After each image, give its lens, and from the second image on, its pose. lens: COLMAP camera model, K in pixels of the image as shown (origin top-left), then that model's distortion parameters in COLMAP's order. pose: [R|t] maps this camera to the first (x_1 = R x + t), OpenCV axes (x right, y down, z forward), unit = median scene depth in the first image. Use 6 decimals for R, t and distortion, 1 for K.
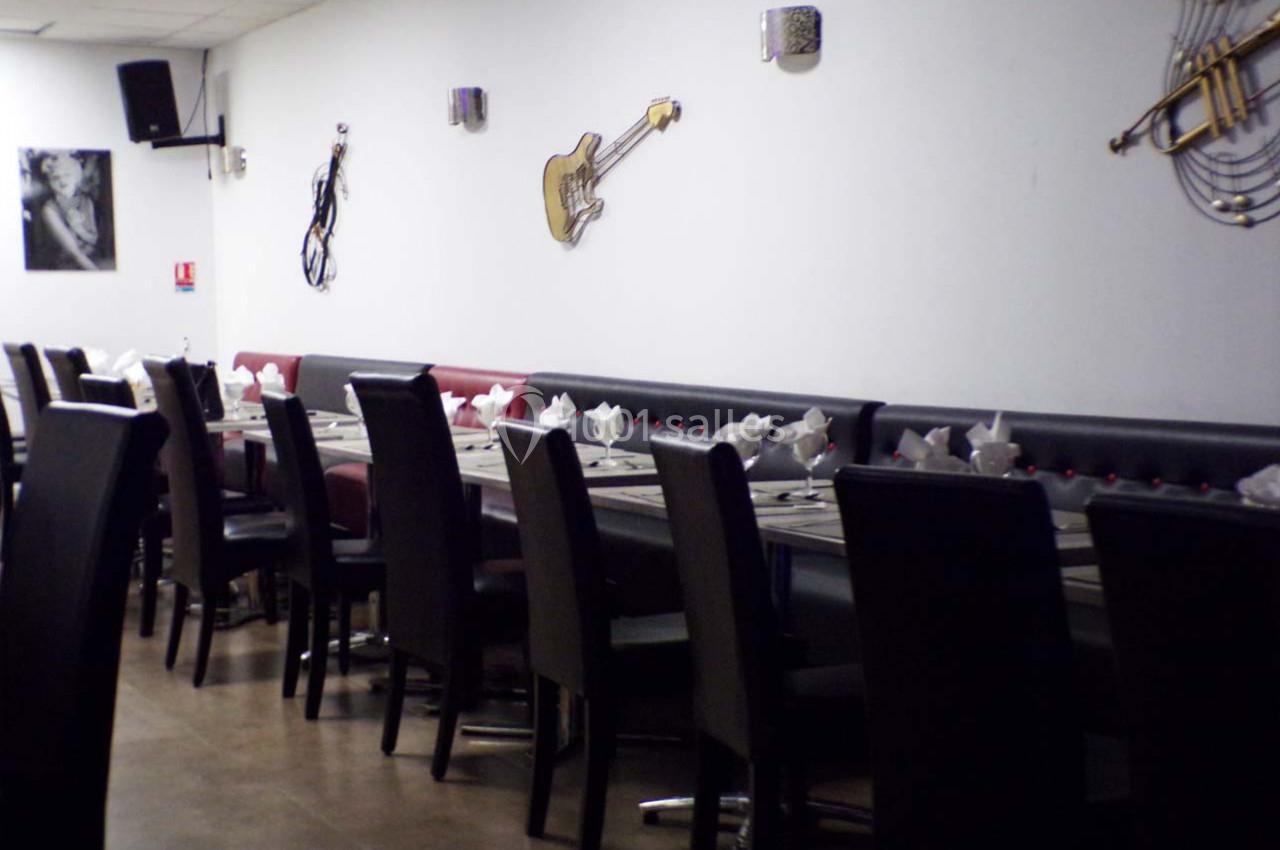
lens RADIAL K [[1781.0, 0, 639.7], [0, 1781.0, 458.3], [0, 0, 1]] dist [0.023510, 0.062008]
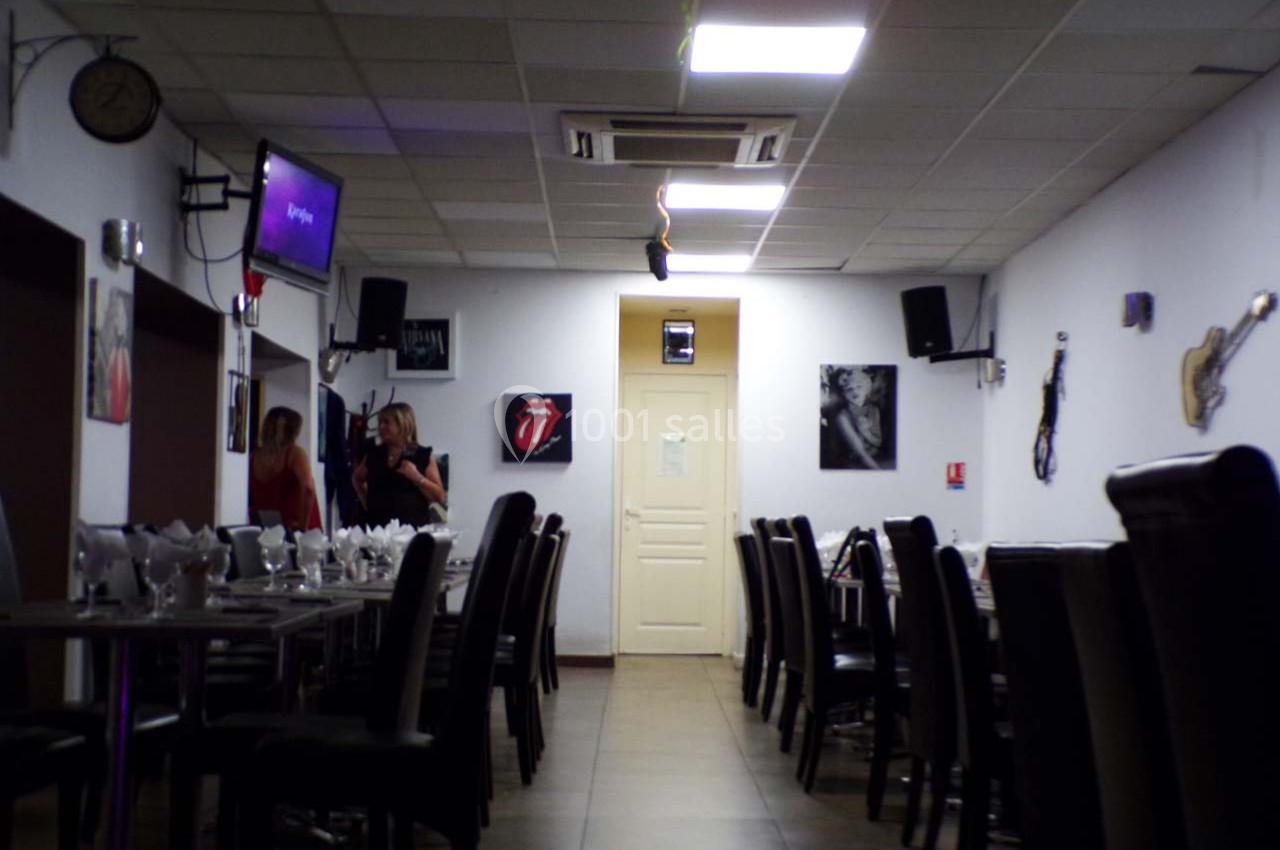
lens RADIAL K [[1781.0, 0, 639.7], [0, 1781.0, 458.3], [0, 0, 1]] dist [0.023510, 0.062008]
pose [[0.865702, 0.002050, -0.500555, 0.136598], [-0.066763, 0.991530, -0.111404, 0.025574], [0.496087, 0.129861, 0.858507, -0.055683]]
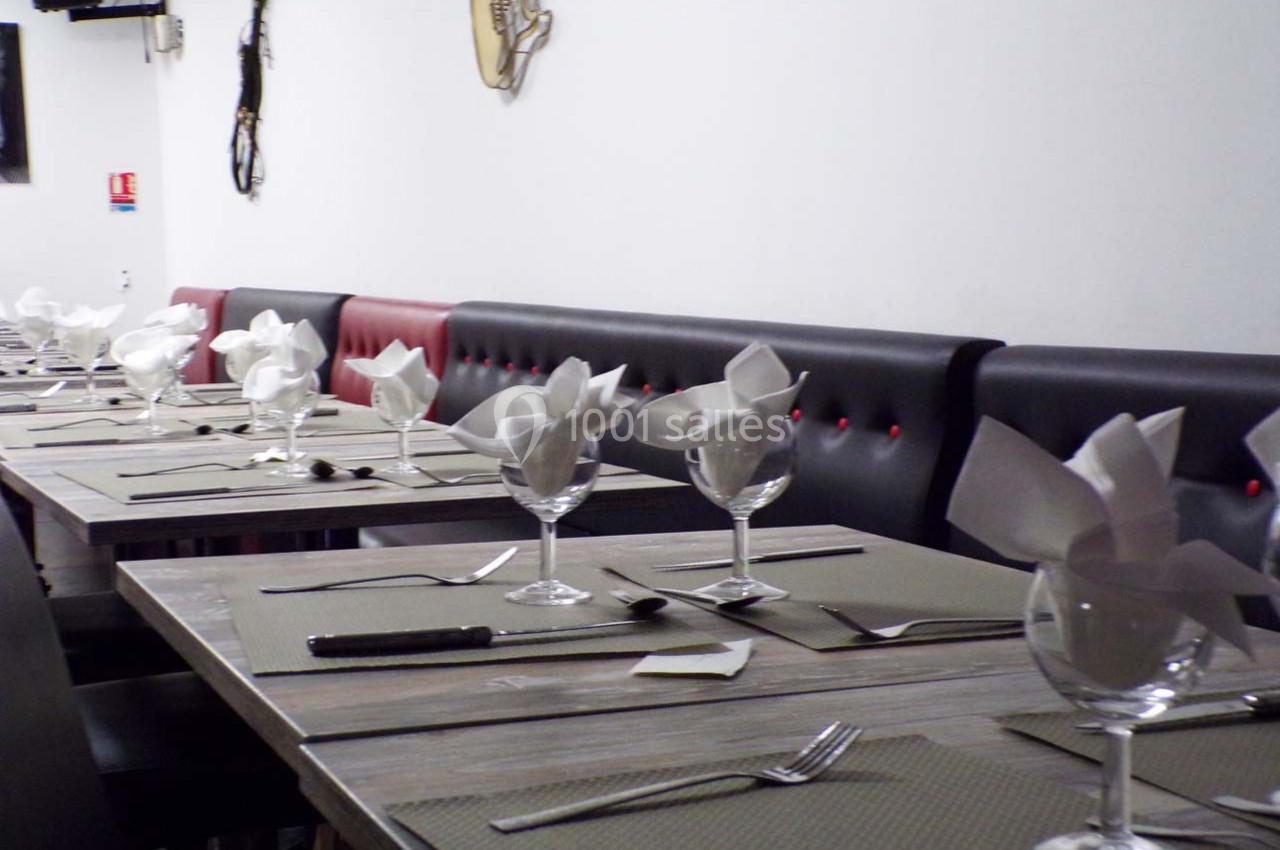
lens RADIAL K [[1781.0, 0, 639.7], [0, 1781.0, 458.3], [0, 0, 1]] dist [0.023510, 0.062008]
pose [[0.995811, 0.004282, -0.091333, 0.042010], [-0.002068, 0.999702, 0.024322, -0.005604], [0.091410, -0.024031, 0.995523, 0.256330]]
